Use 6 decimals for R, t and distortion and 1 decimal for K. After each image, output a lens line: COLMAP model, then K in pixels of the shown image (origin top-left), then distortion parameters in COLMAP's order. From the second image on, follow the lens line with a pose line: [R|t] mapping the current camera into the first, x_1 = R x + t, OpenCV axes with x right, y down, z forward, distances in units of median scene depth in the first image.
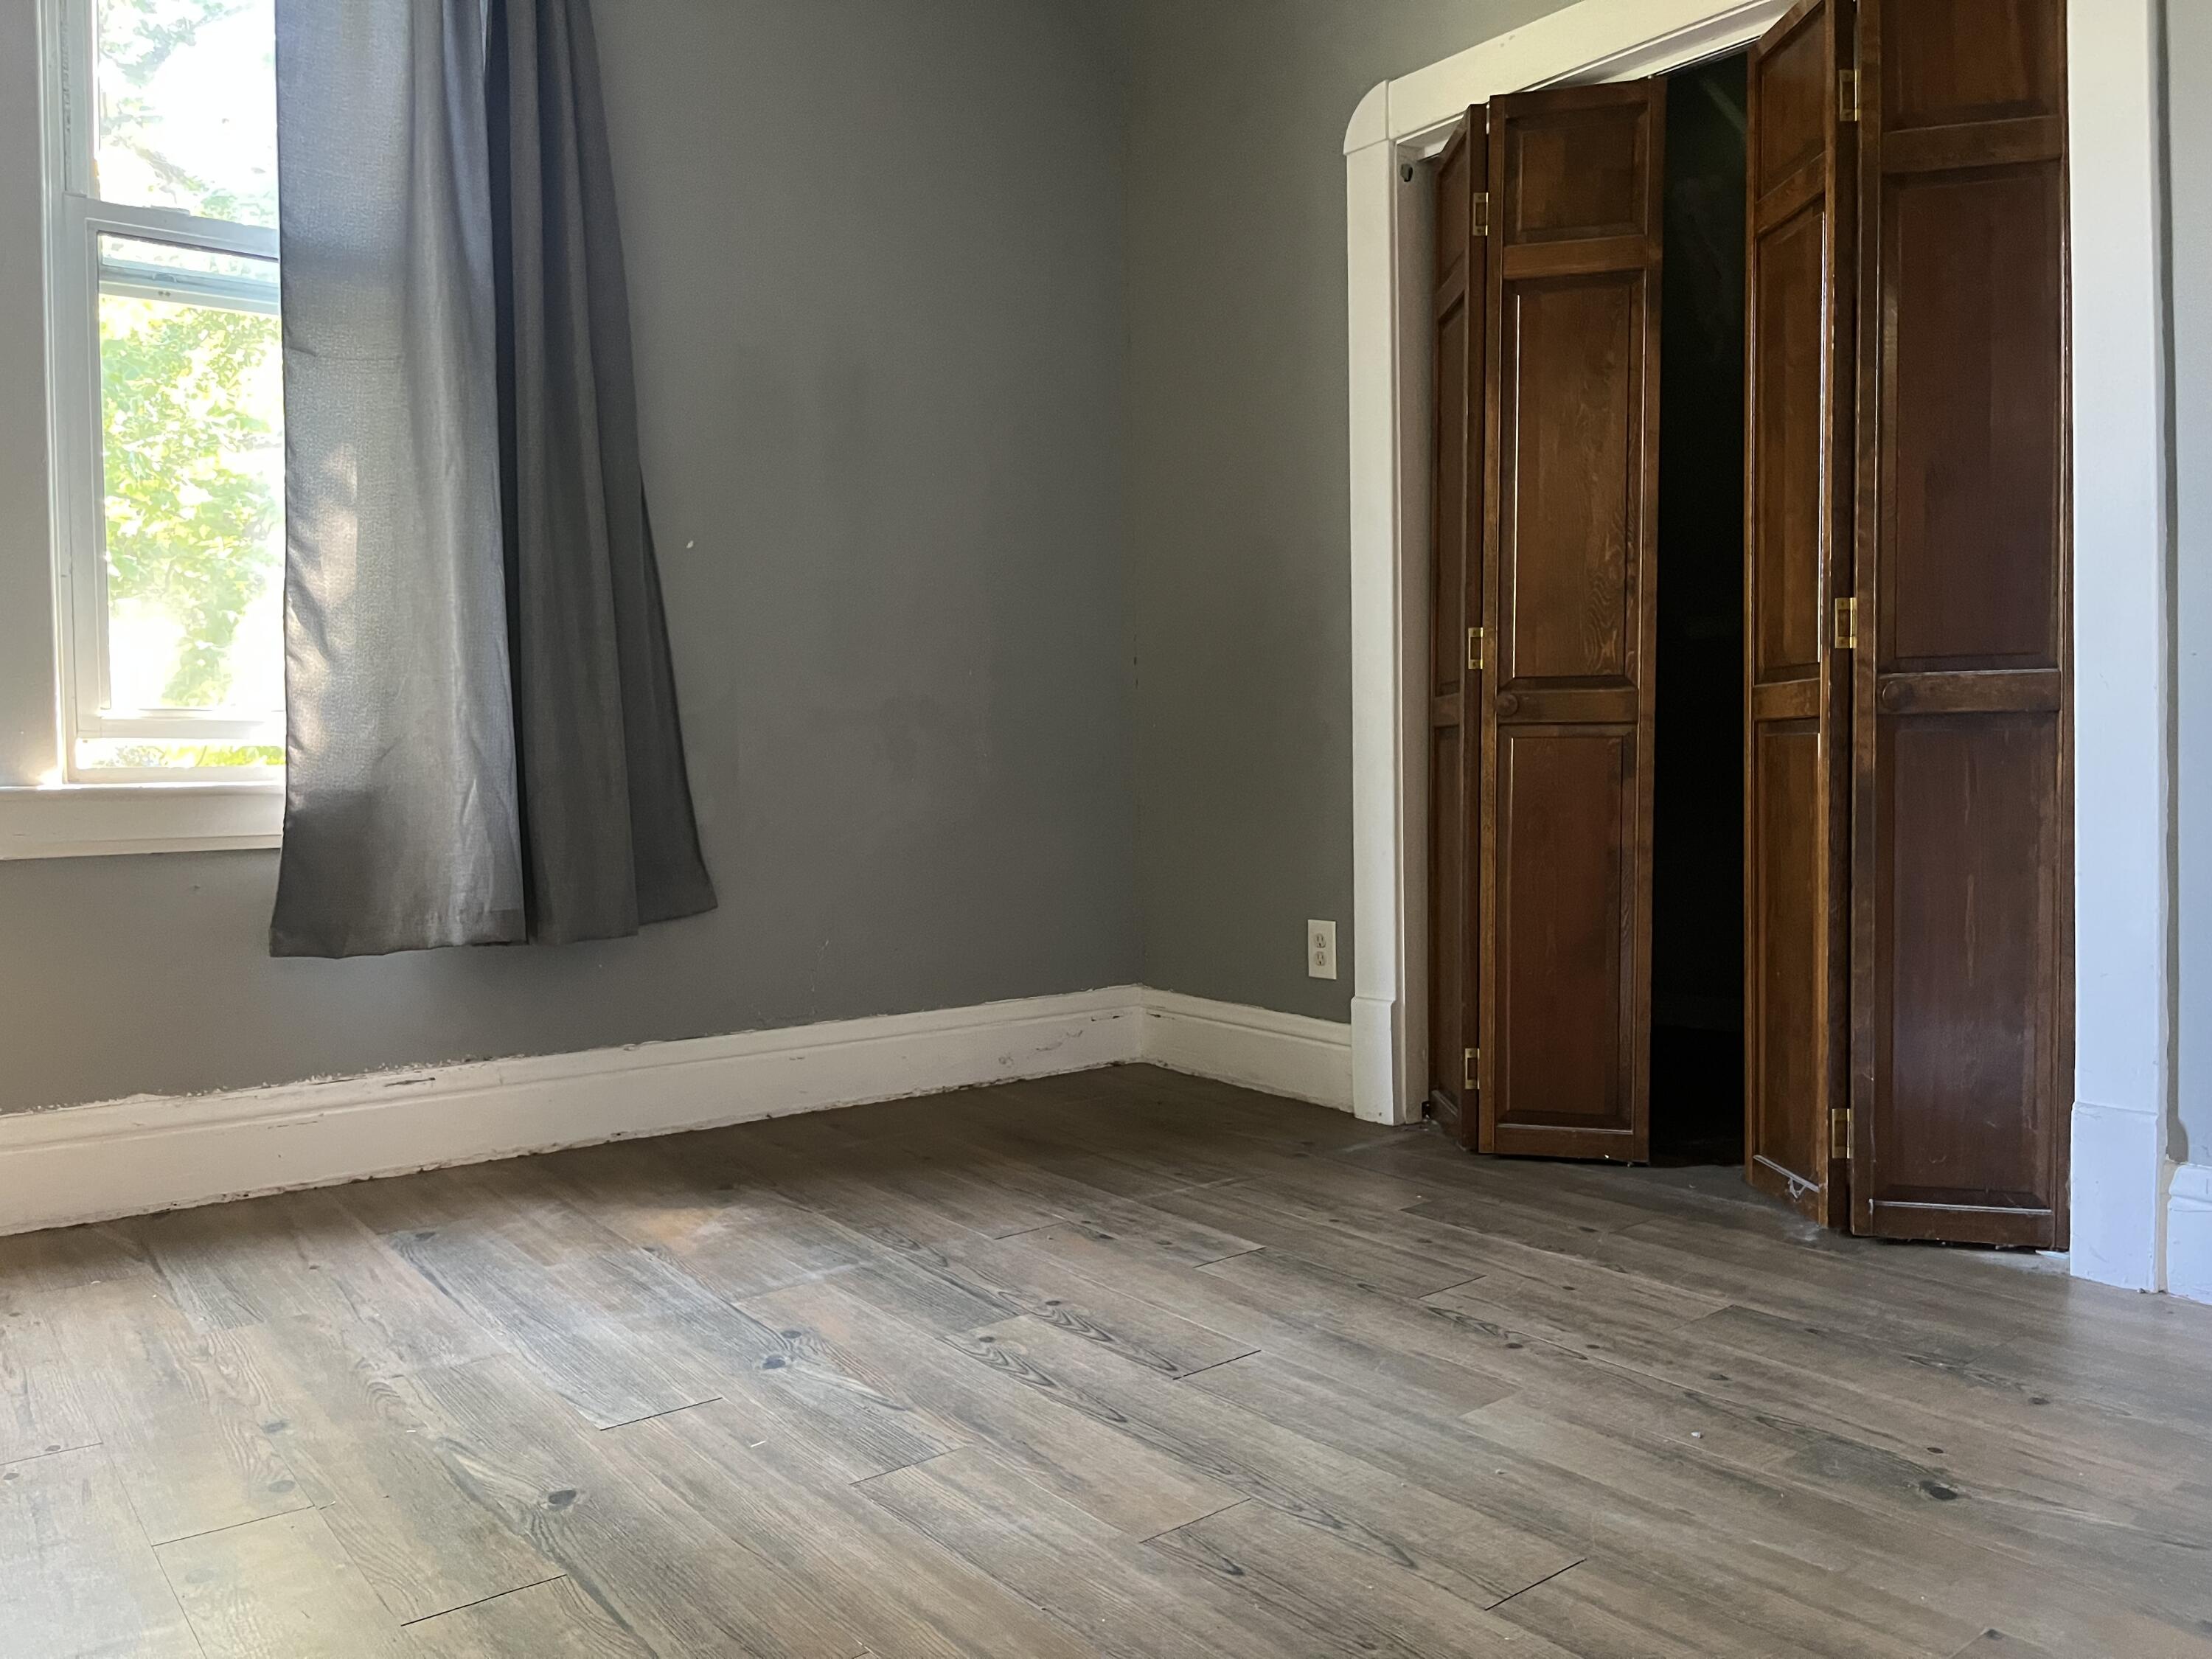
lens RADIAL K [[1680.9, 0, 1106.8], [0, 1680.9, 826.1], [0, 0, 1]] dist [0.026666, -0.027648]
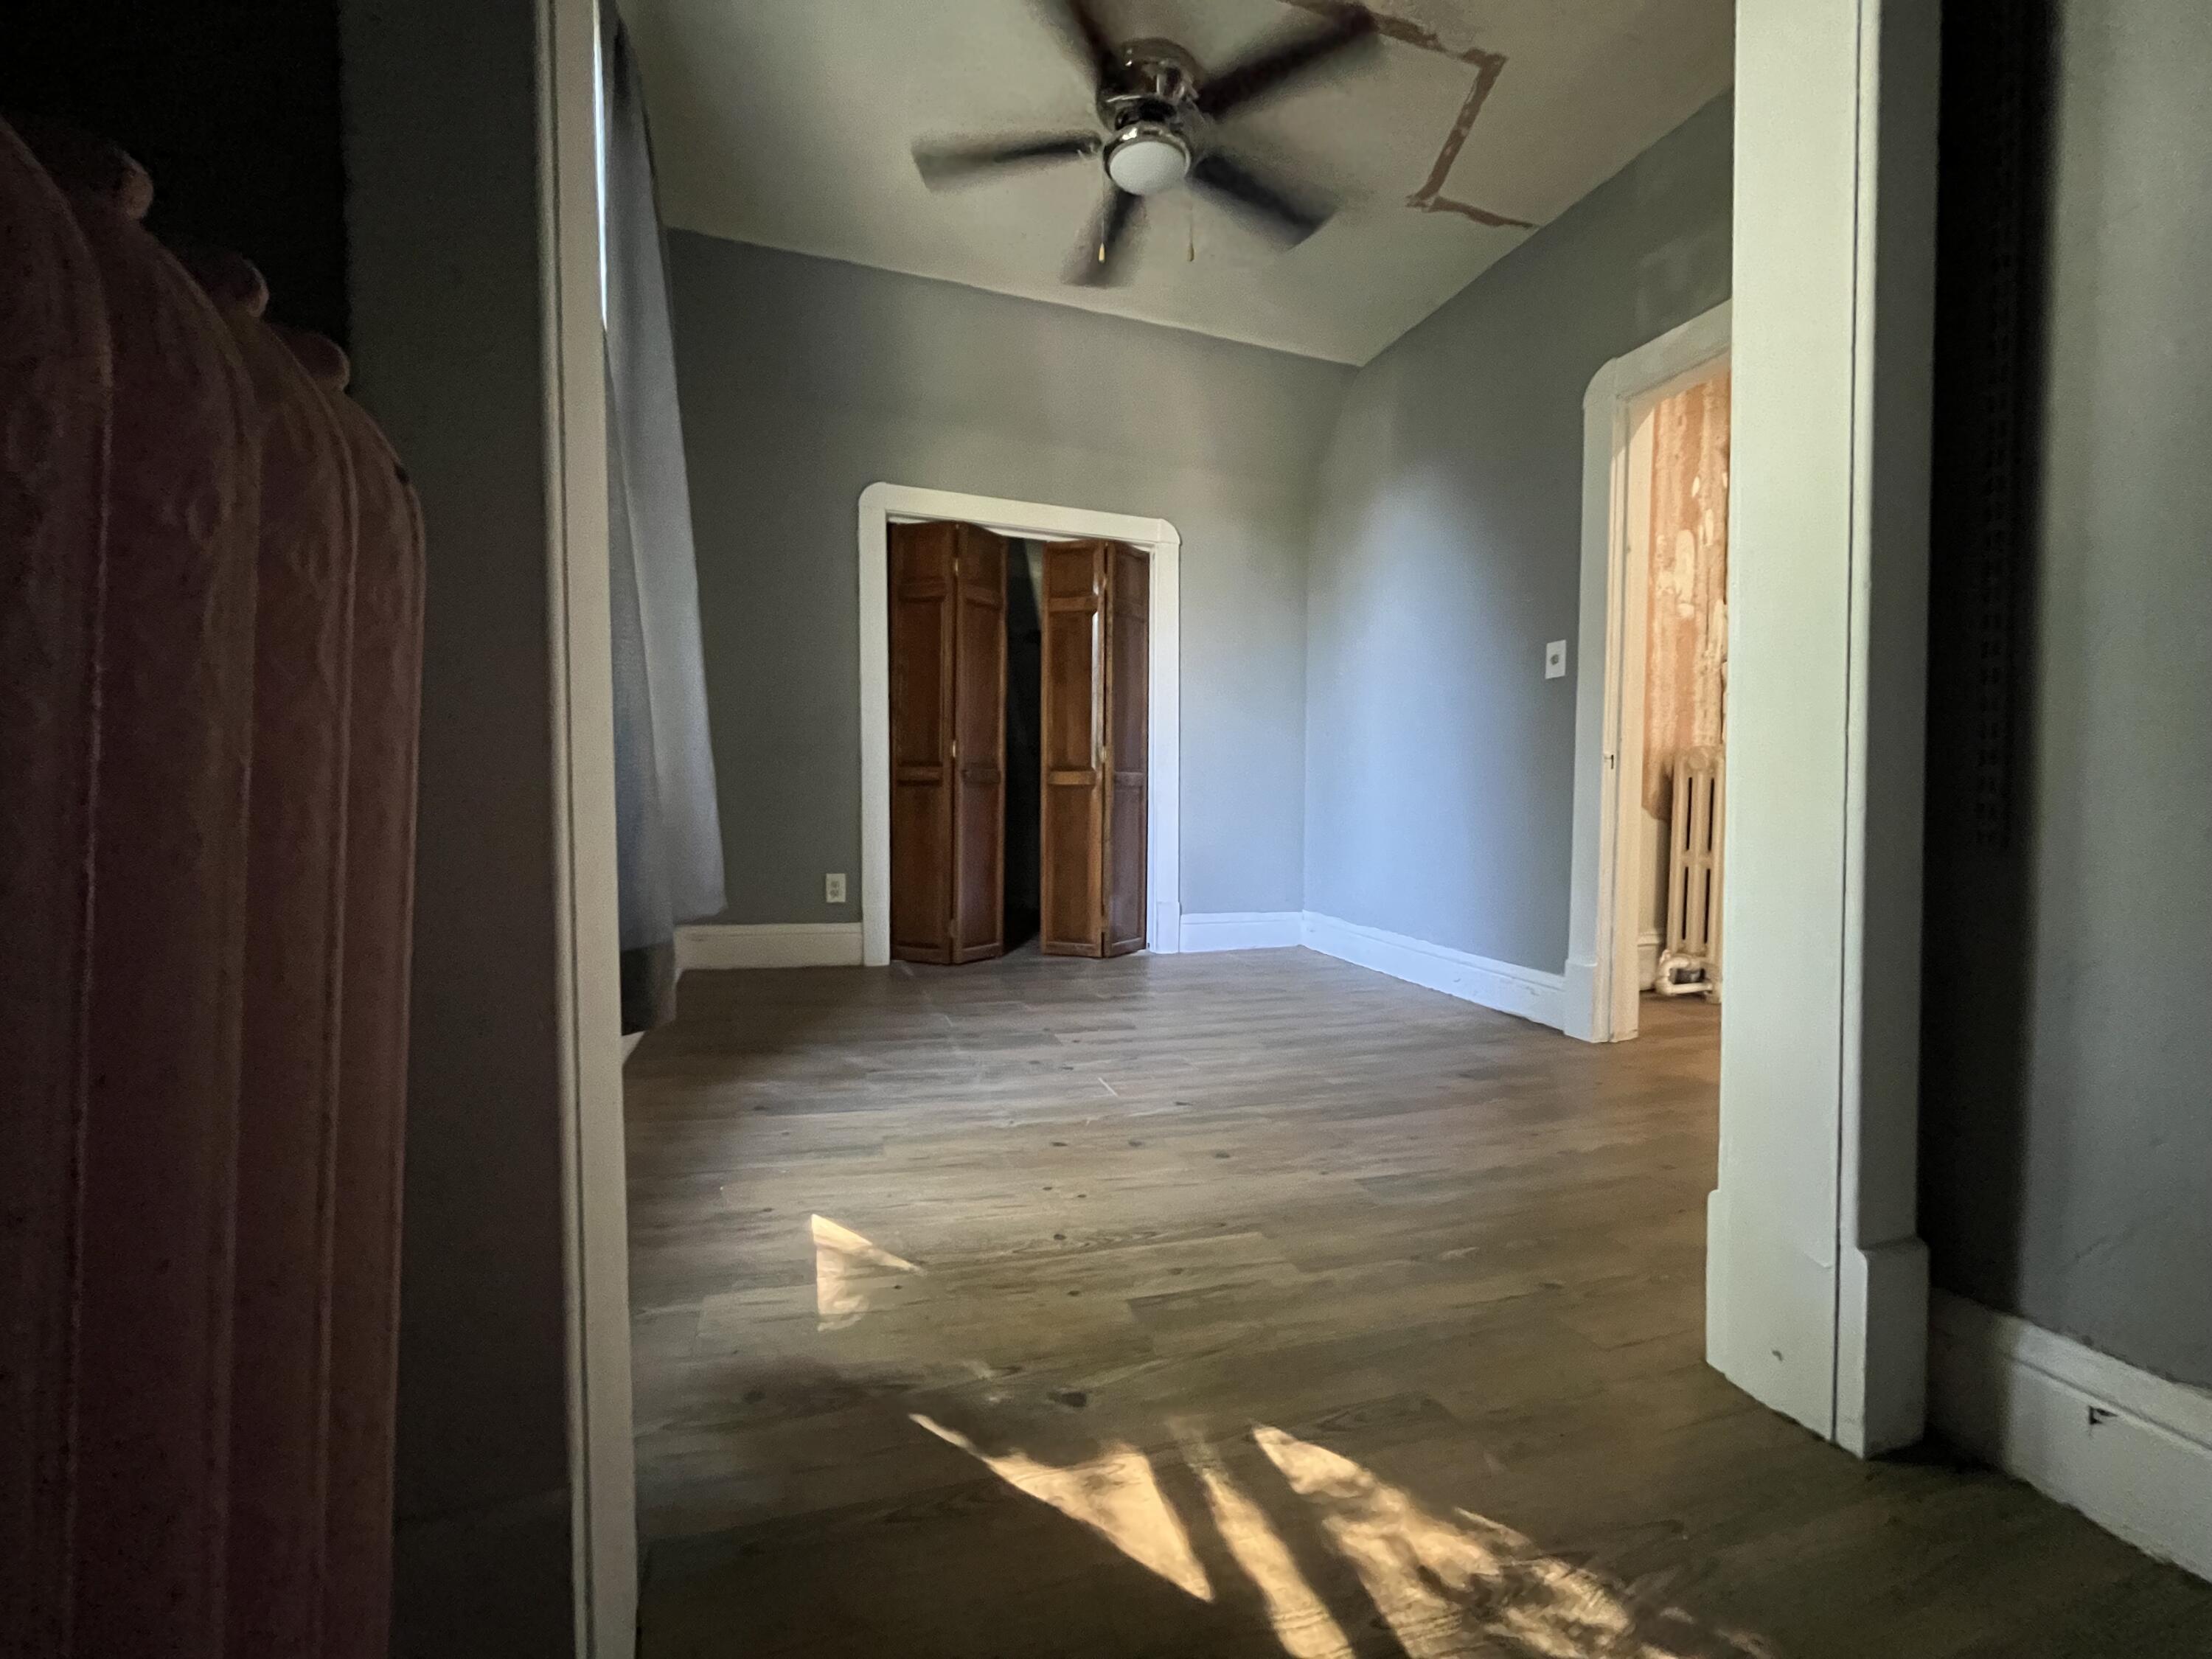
lens RADIAL K [[900.2, 0, 1104.2], [0, 900.2, 817.0], [0, 0, 1]] dist [-0.004260, 0.000401]
pose [[0.340910, -0.007067, 0.940069, -1.029794], [0.019245, 0.999815, 0.000537, -0.008342], [-0.939899, 0.017909, 0.340983, 0.436741]]
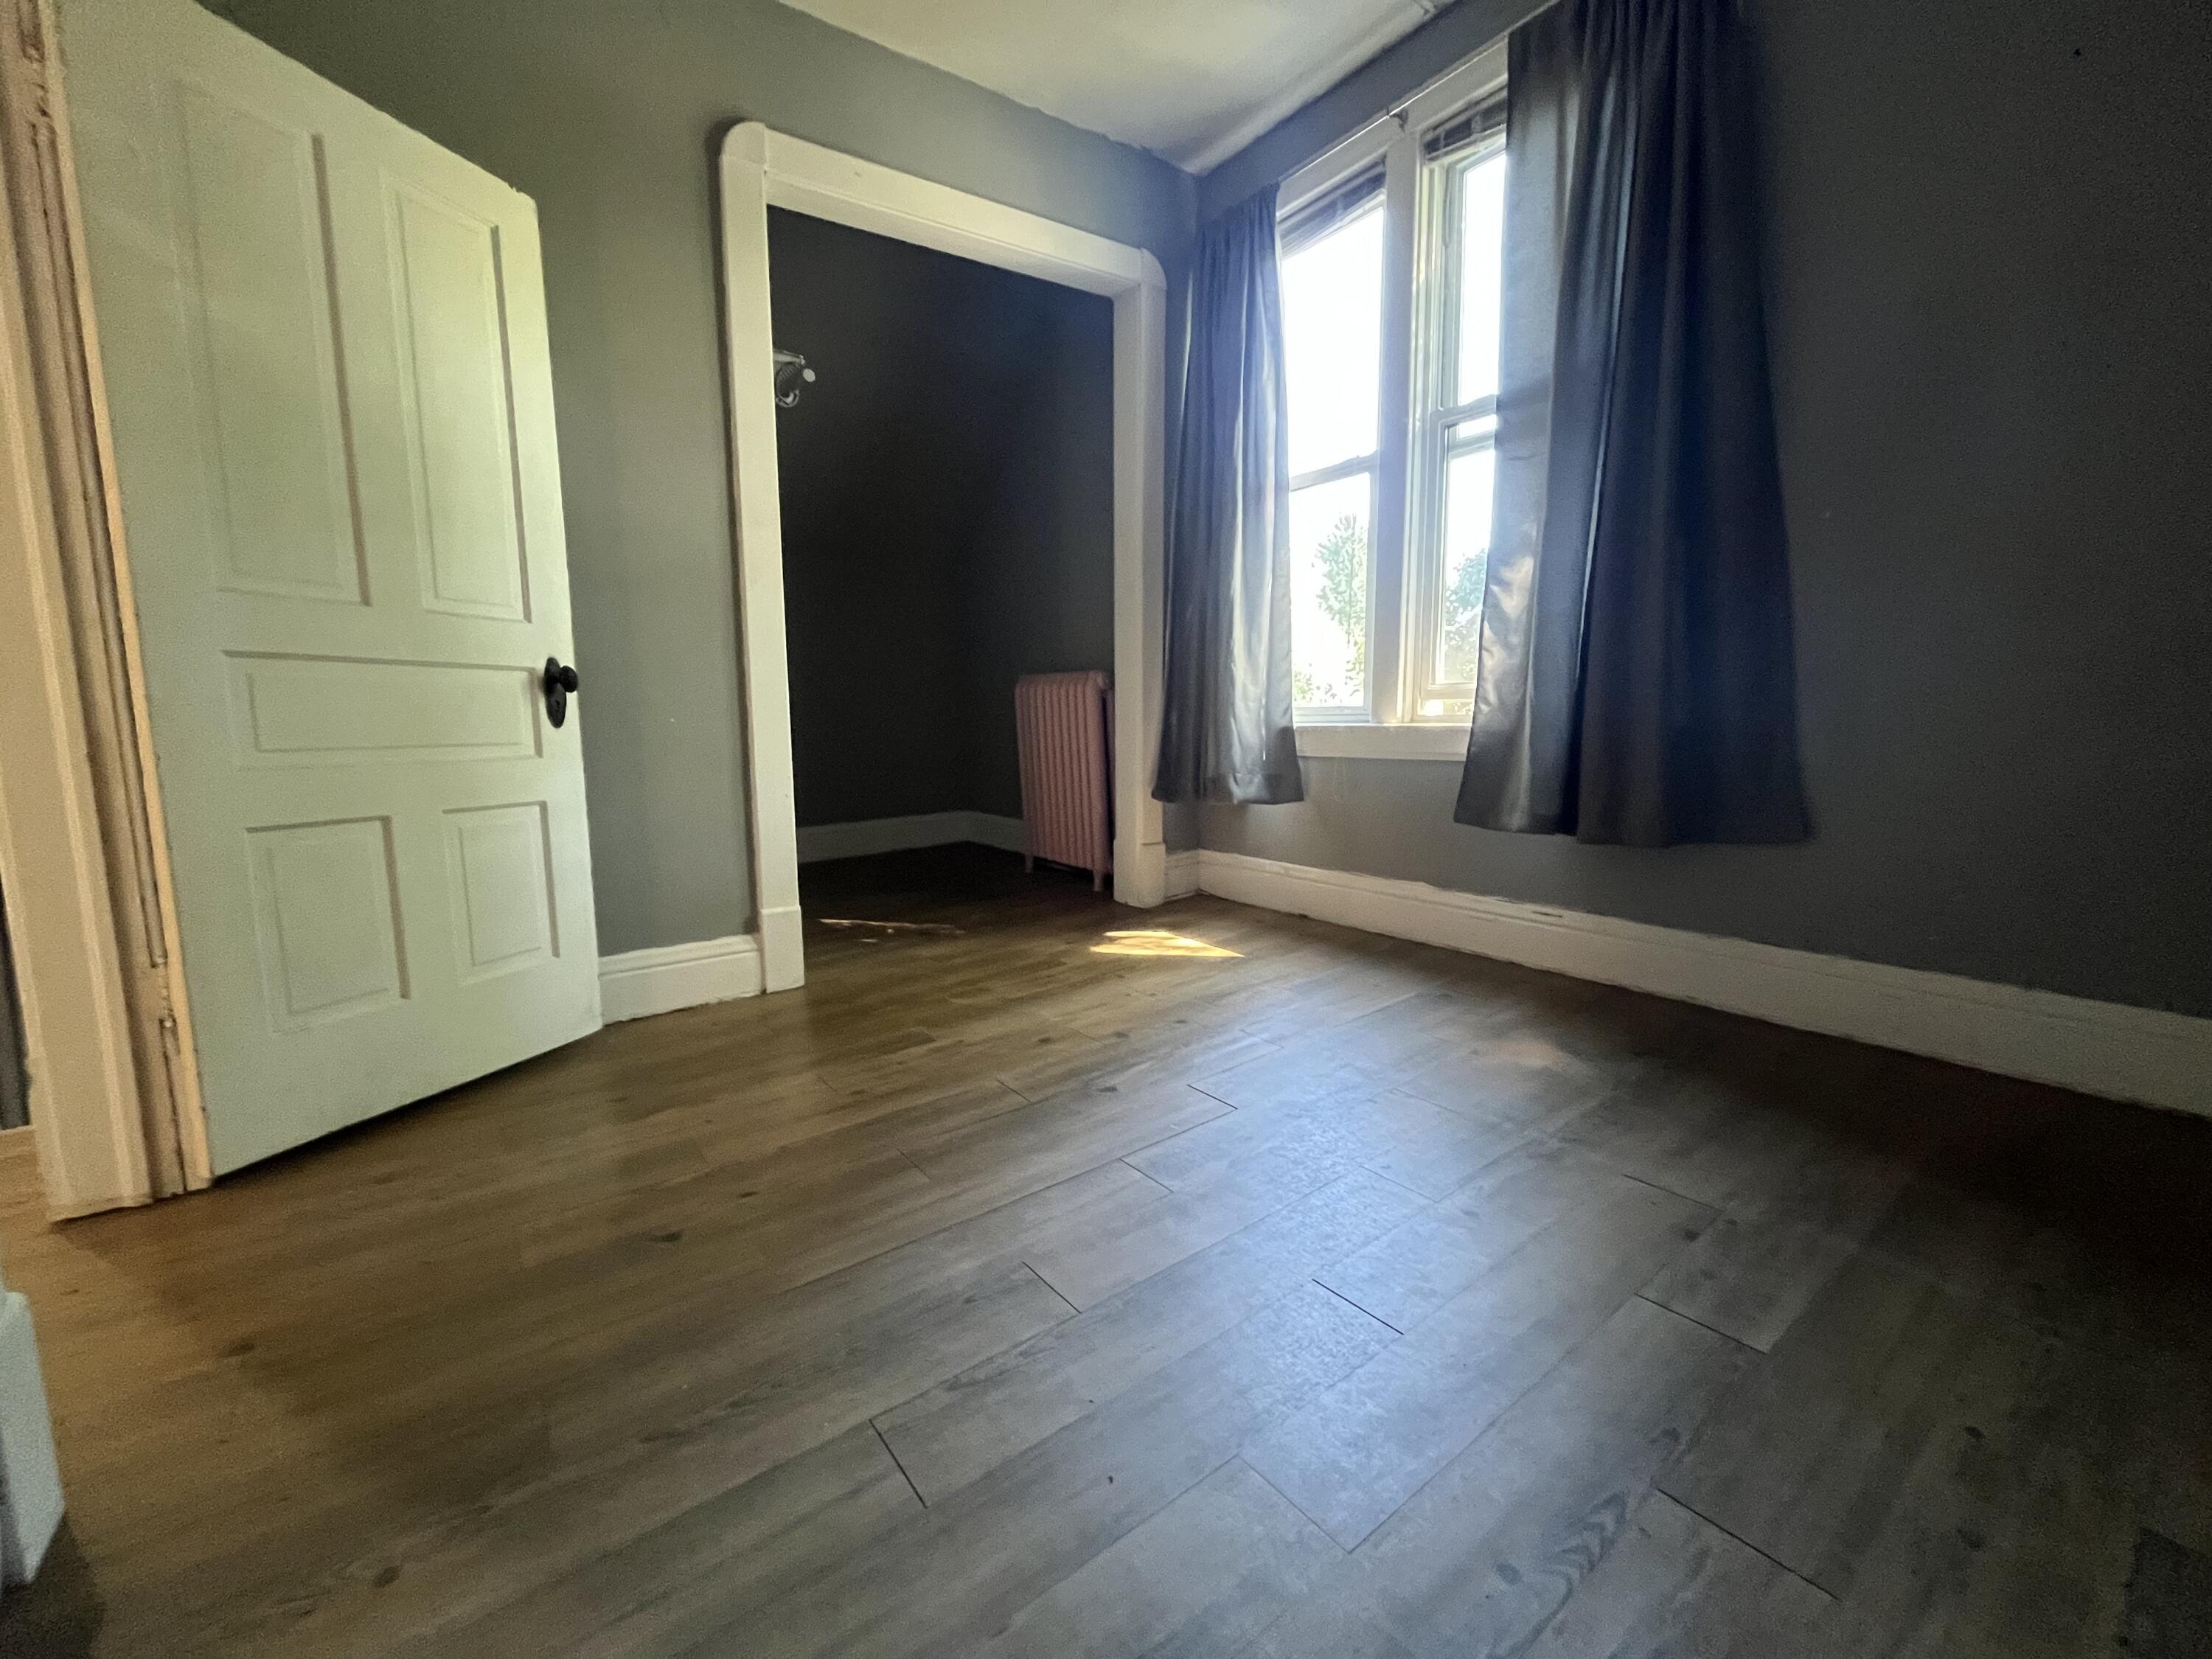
lens RADIAL K [[900.2, 0, 1105.0], [0, 900.2, 825.5], [0, 0, 1]] dist [-0.004260, 0.000401]
pose [[-0.032984, 0.142423, -0.989256, 0.474530], [-0.014629, 0.989620, 0.142963, -0.051745], [0.999349, 0.019188, -0.030558, 0.675400]]
